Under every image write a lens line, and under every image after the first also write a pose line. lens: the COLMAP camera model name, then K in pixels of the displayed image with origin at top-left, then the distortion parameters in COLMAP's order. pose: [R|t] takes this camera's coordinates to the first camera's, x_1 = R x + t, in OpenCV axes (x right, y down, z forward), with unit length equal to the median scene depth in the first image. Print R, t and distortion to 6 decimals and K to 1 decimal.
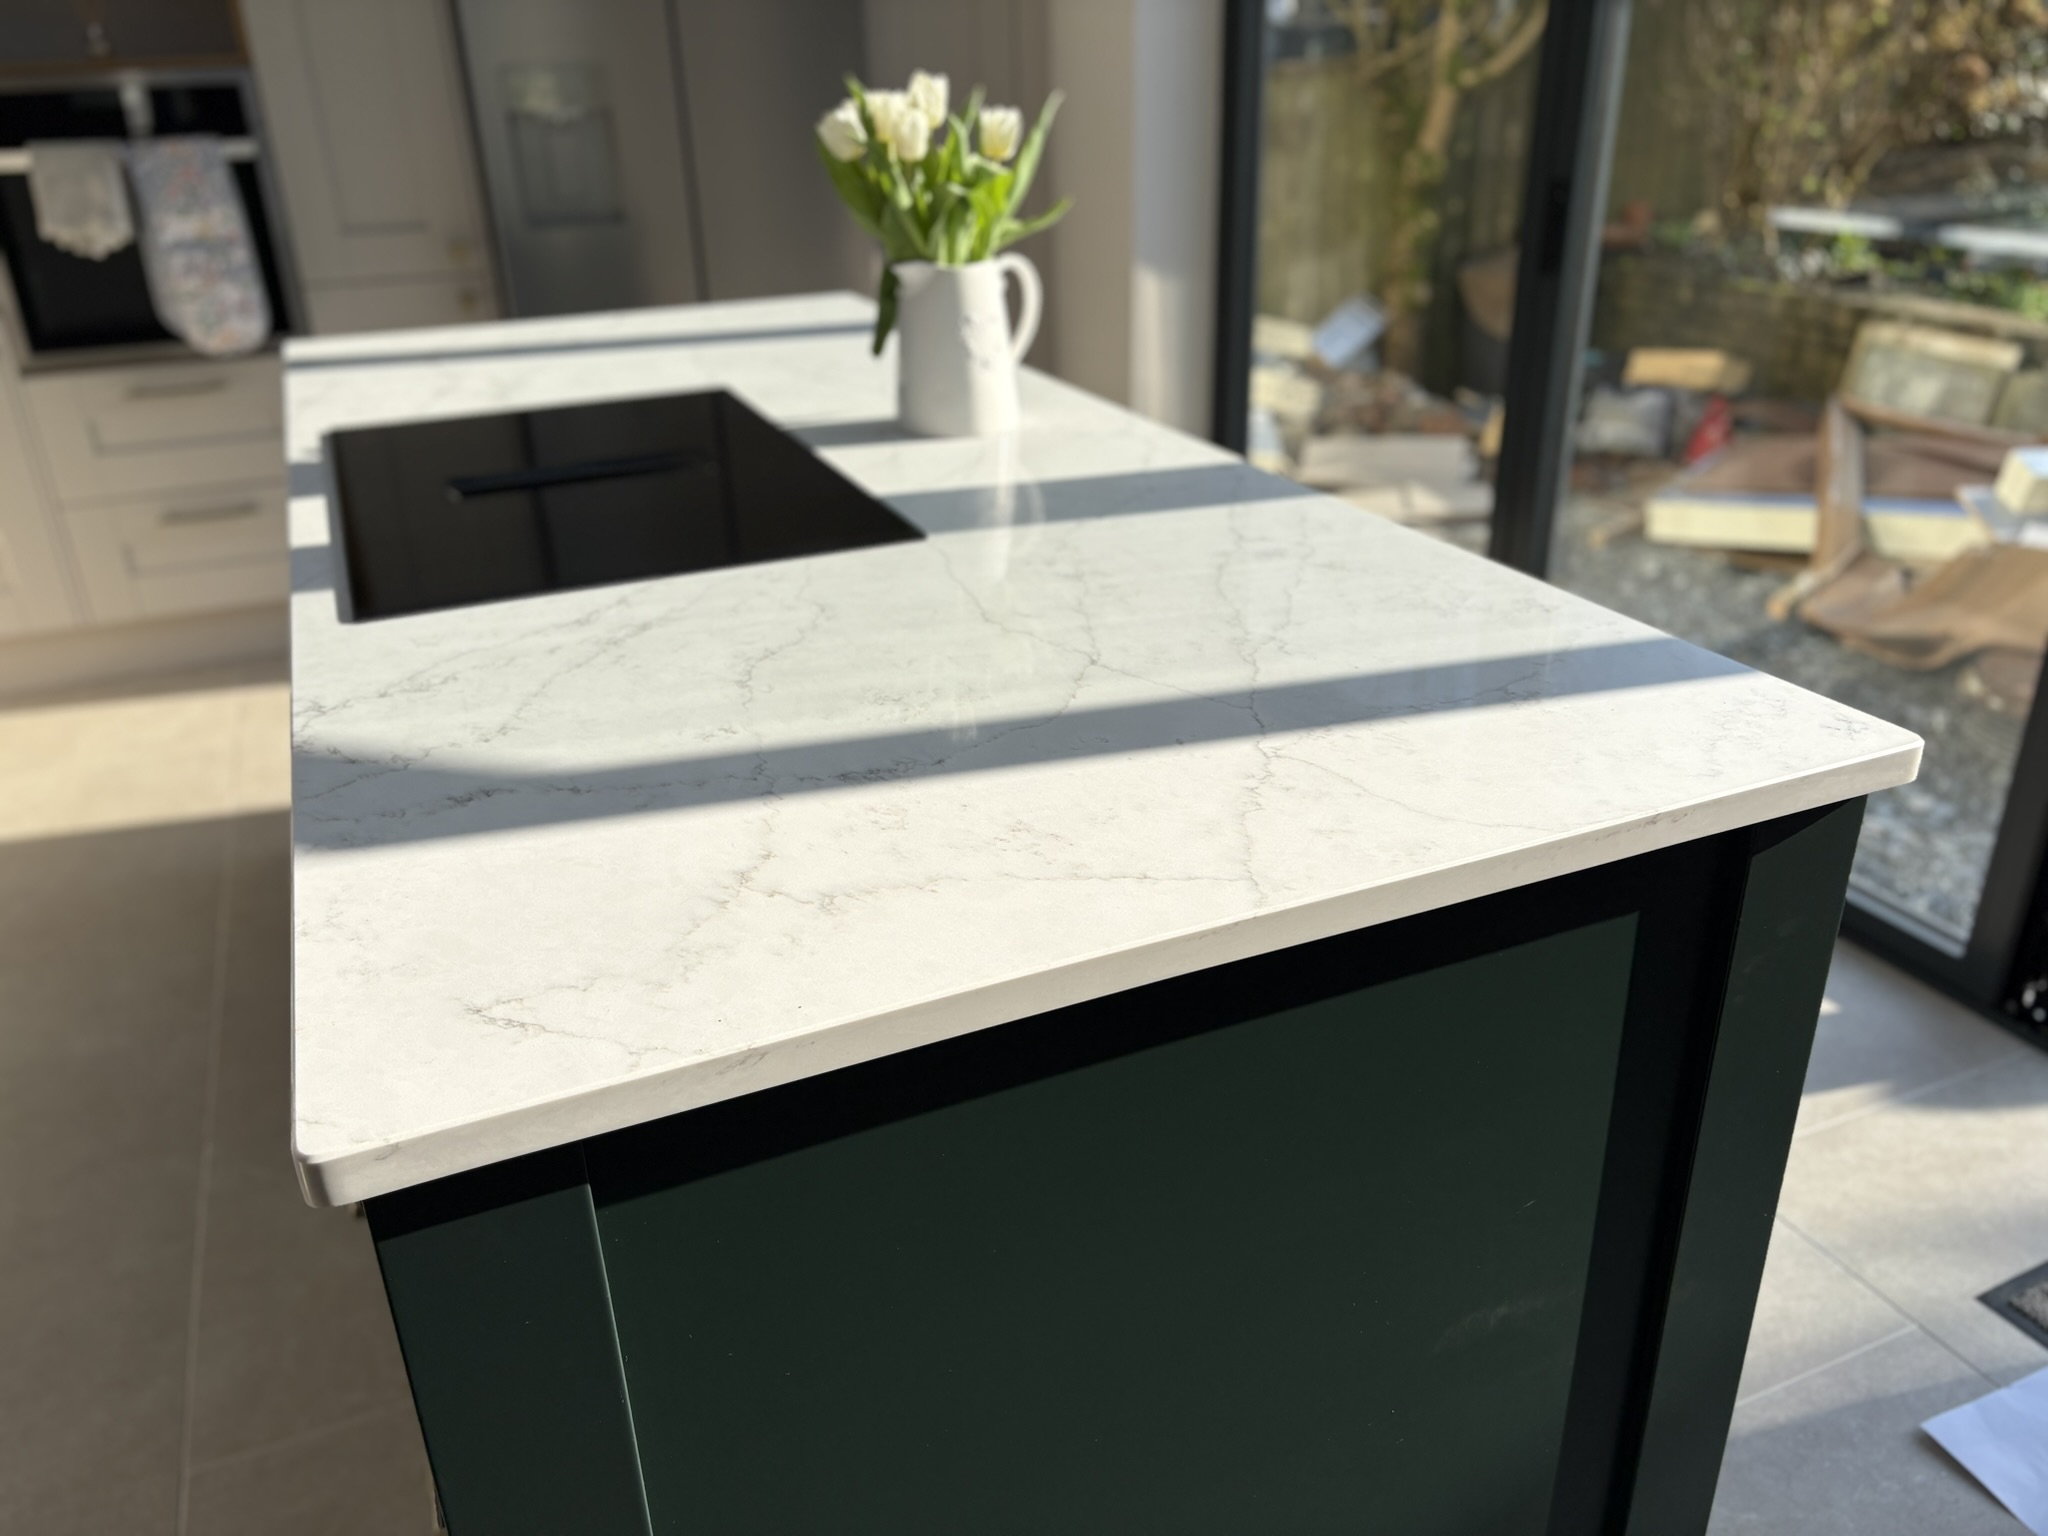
lens RADIAL K [[1525.8, 0, 1021.2], [0, 1525.8, 764.2], [0, 0, 1]] dist [0.077644, -0.076907]
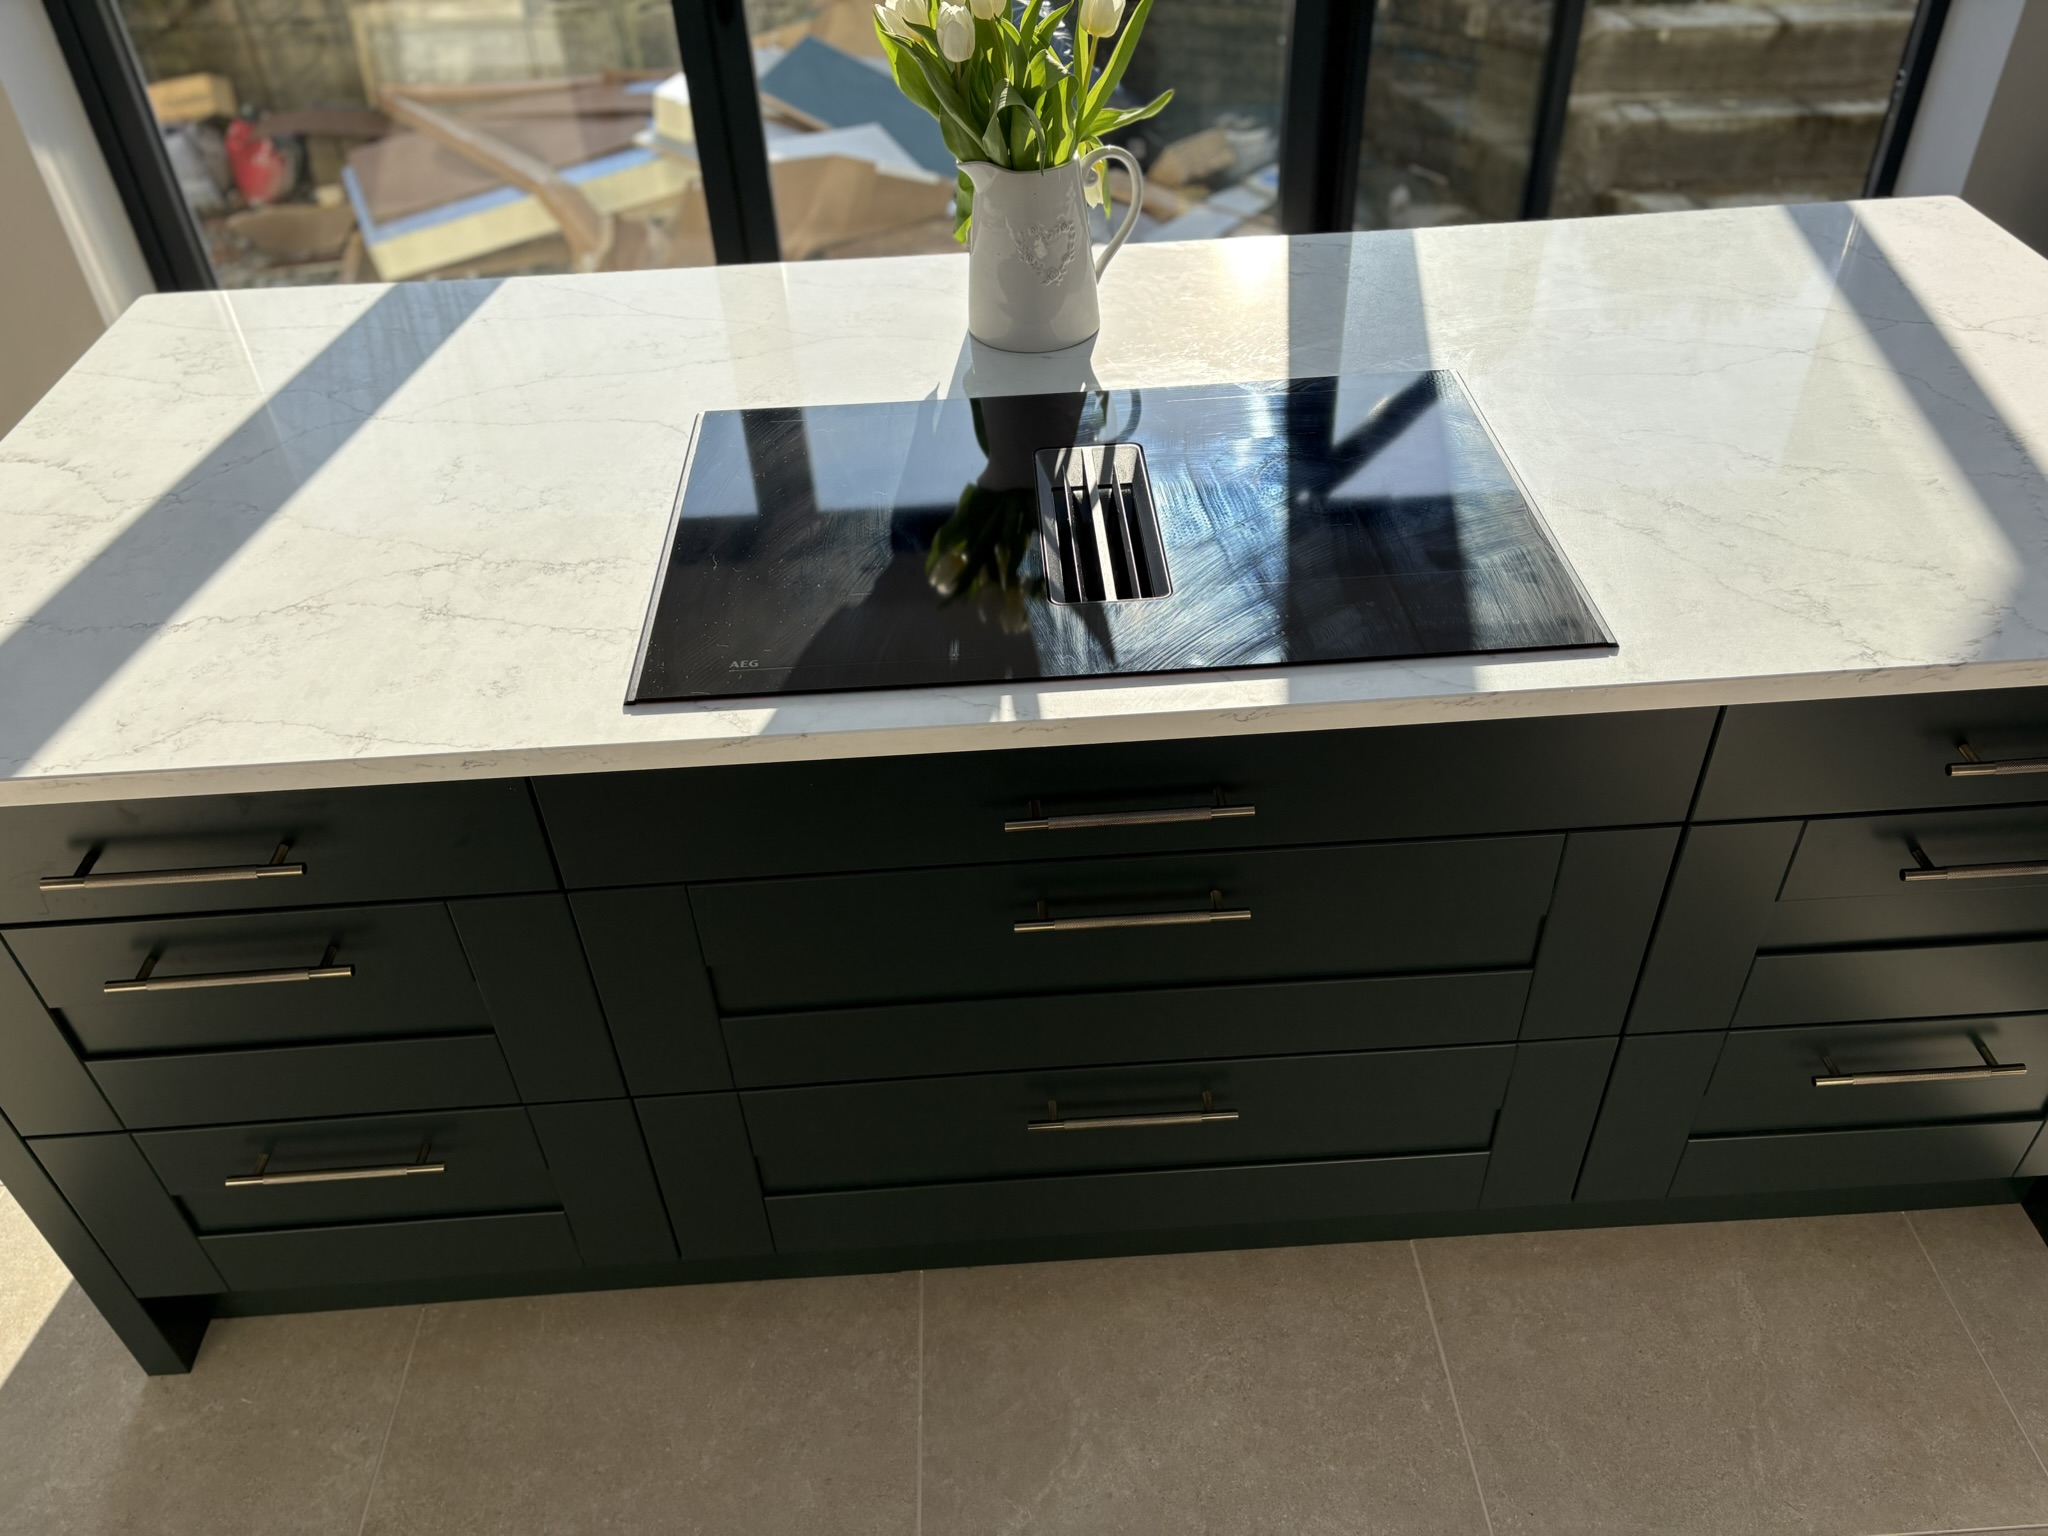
lens RADIAL K [[1552.2, 0, 1026.0], [0, 1552.2, 769.9], [0, 0, 1]] dist [0.026177, -0.030606]
pose [[0.347480, -0.585117, 0.732732, -0.927010], [0.421578, 0.795478, 0.435300, -0.429182], [-0.837574, 0.157645, 0.523085, 0.567693]]
